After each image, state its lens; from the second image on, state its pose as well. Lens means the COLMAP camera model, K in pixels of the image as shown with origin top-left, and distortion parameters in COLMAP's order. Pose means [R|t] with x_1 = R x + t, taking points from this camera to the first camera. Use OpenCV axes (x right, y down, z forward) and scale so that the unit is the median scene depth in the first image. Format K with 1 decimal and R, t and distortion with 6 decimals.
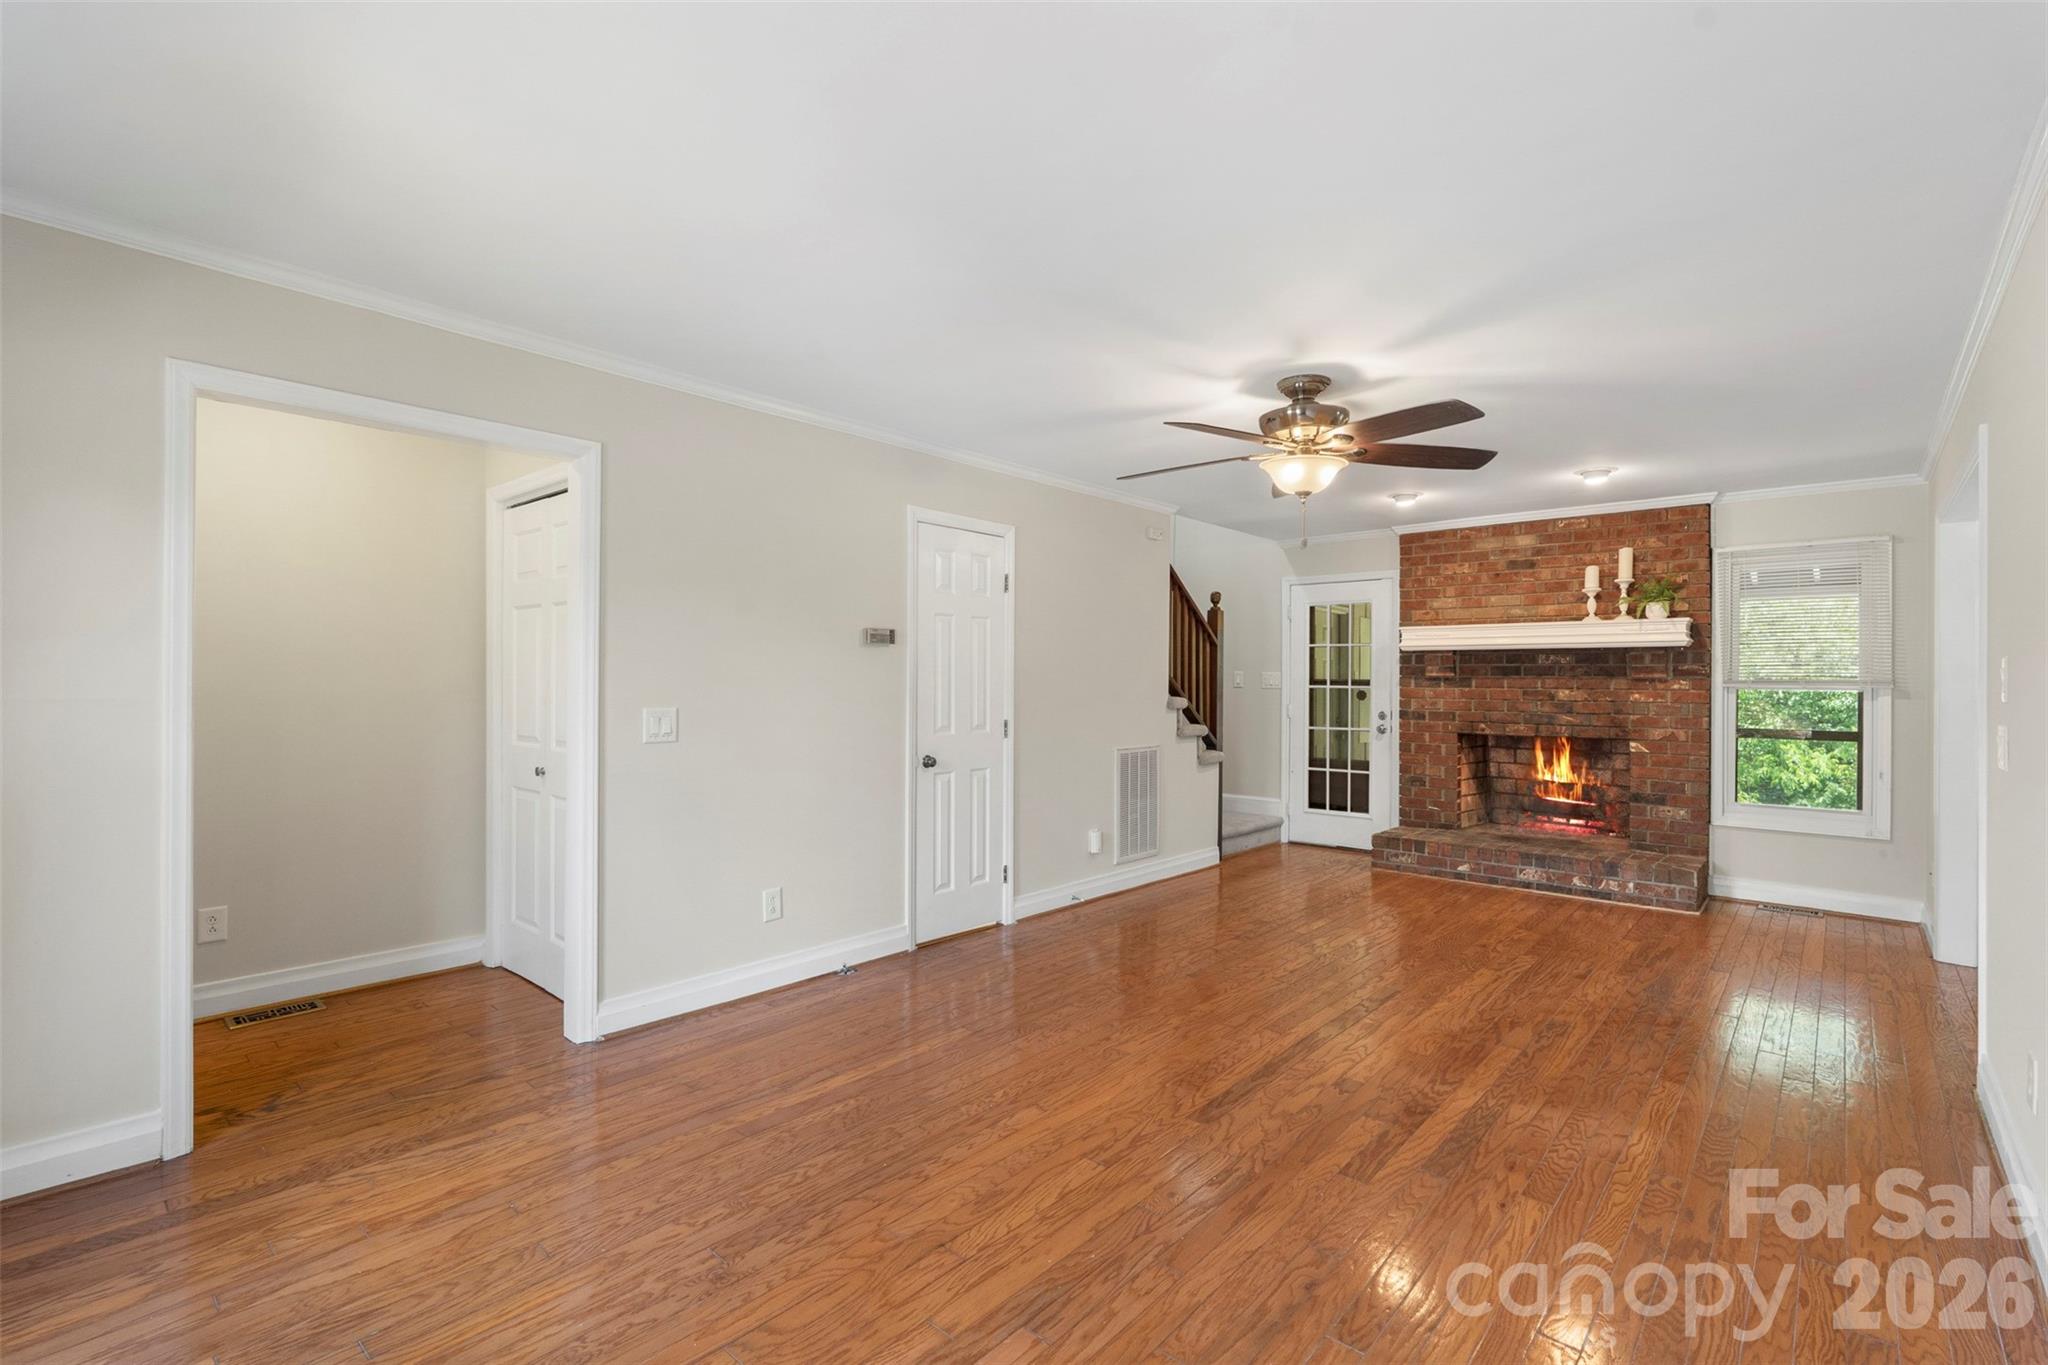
lens RADIAL K [[913.7, 0, 1025.6], [0, 913.7, 681.4], [0, 0, 1]] dist [-0.004188, 0.001216]
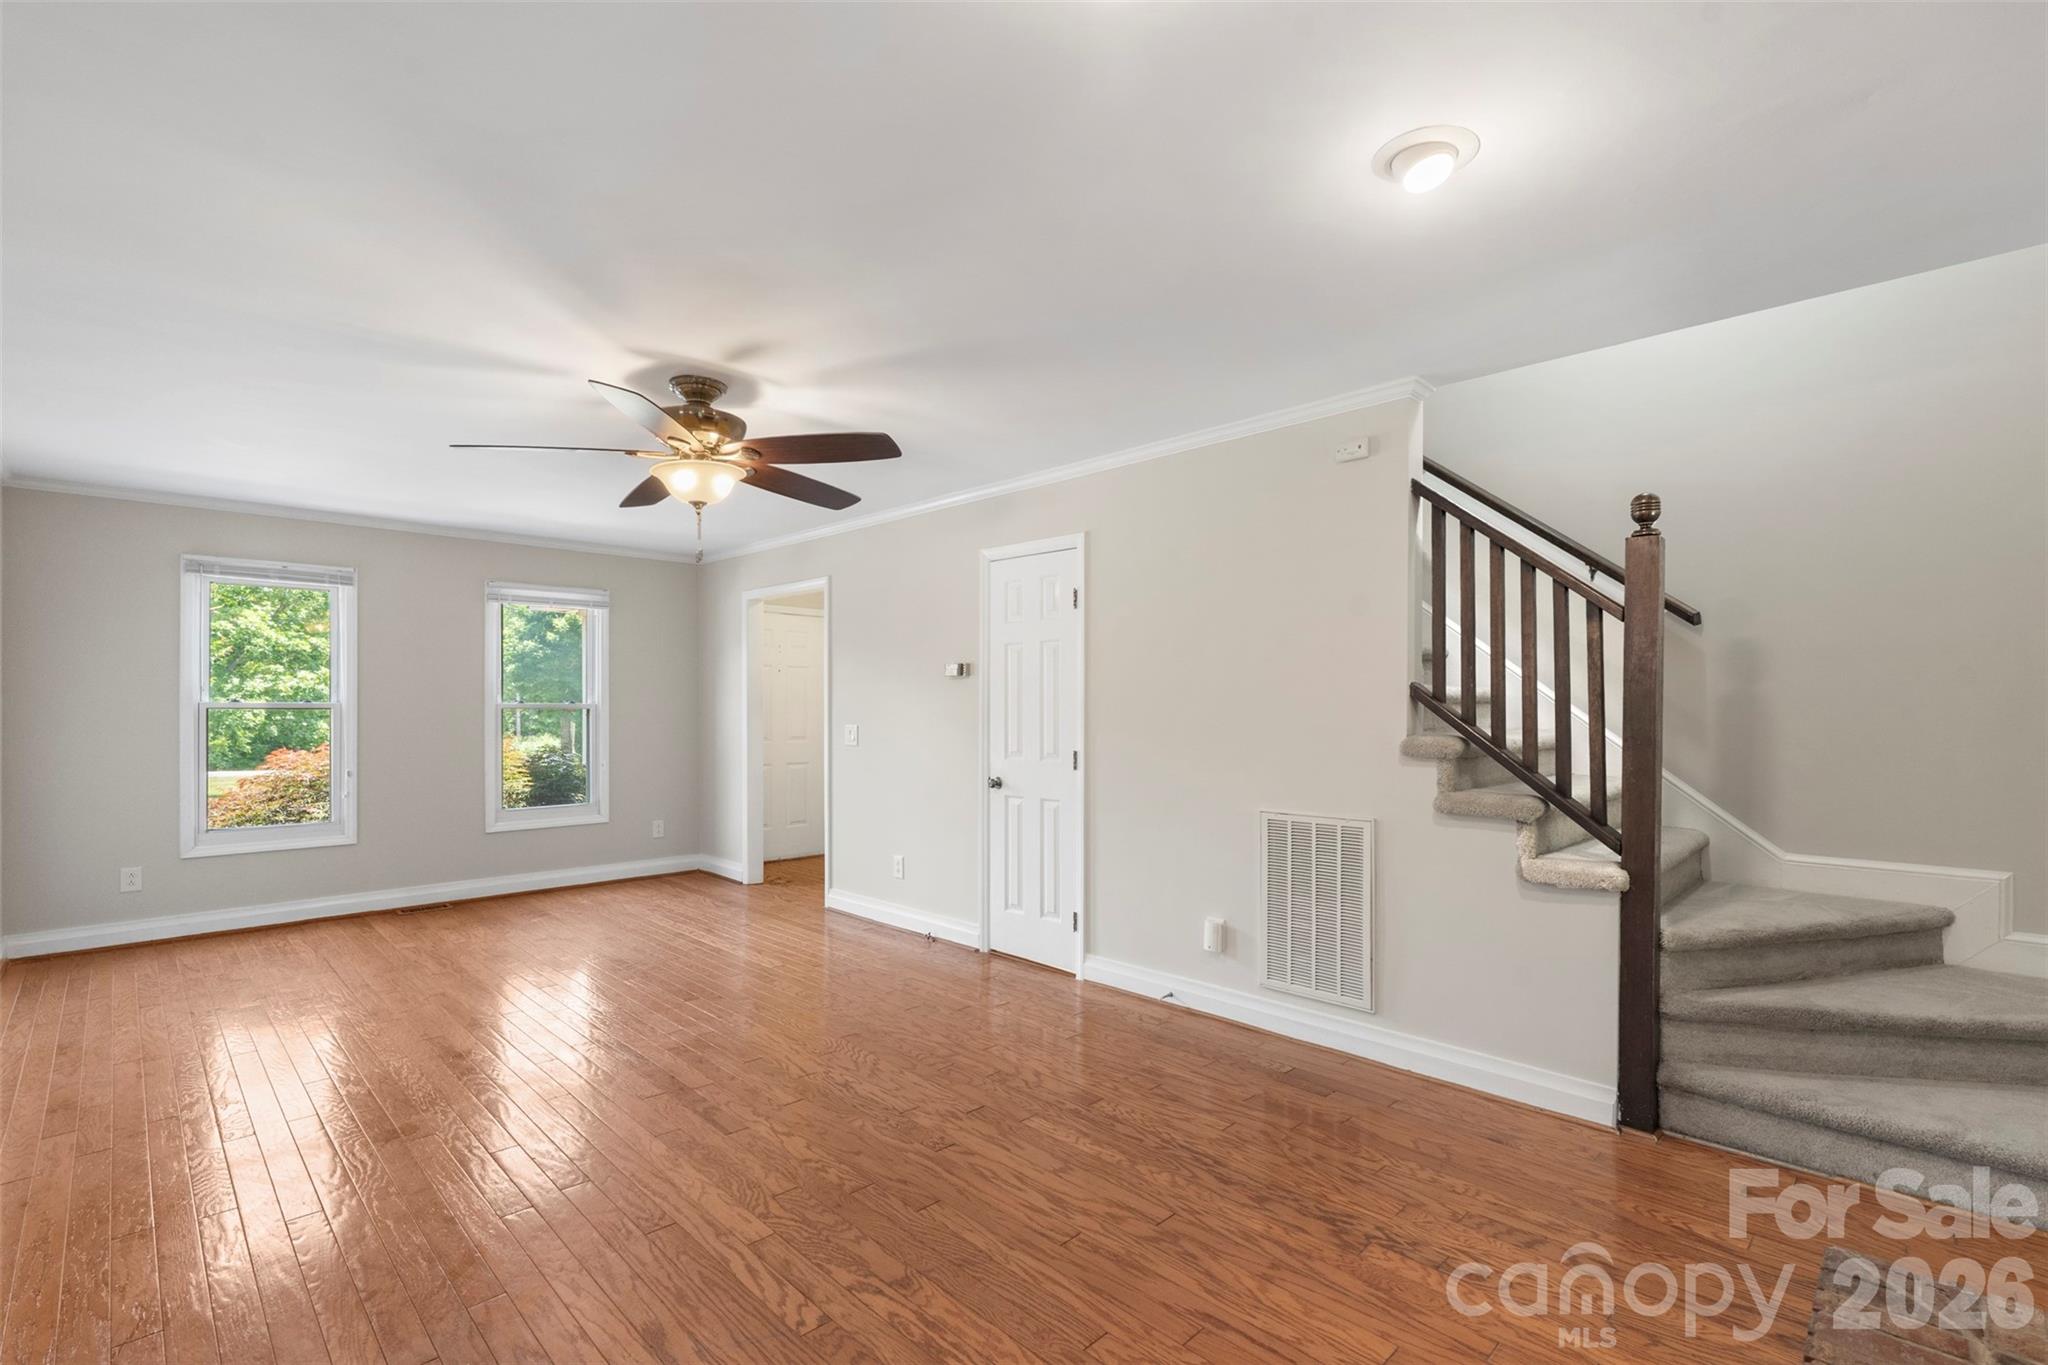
lens RADIAL K [[913.7, 0, 1038.1], [0, 913.7, 714.8], [0, 0, 1]] dist [-0.004188, 0.001216]
pose [[-0.051126, 0.001486, -0.998691, 0.791251], [-0.000781, 0.999999, 0.001528, 0.004754], [0.998692, 0.000858, -0.051125, 0.907235]]
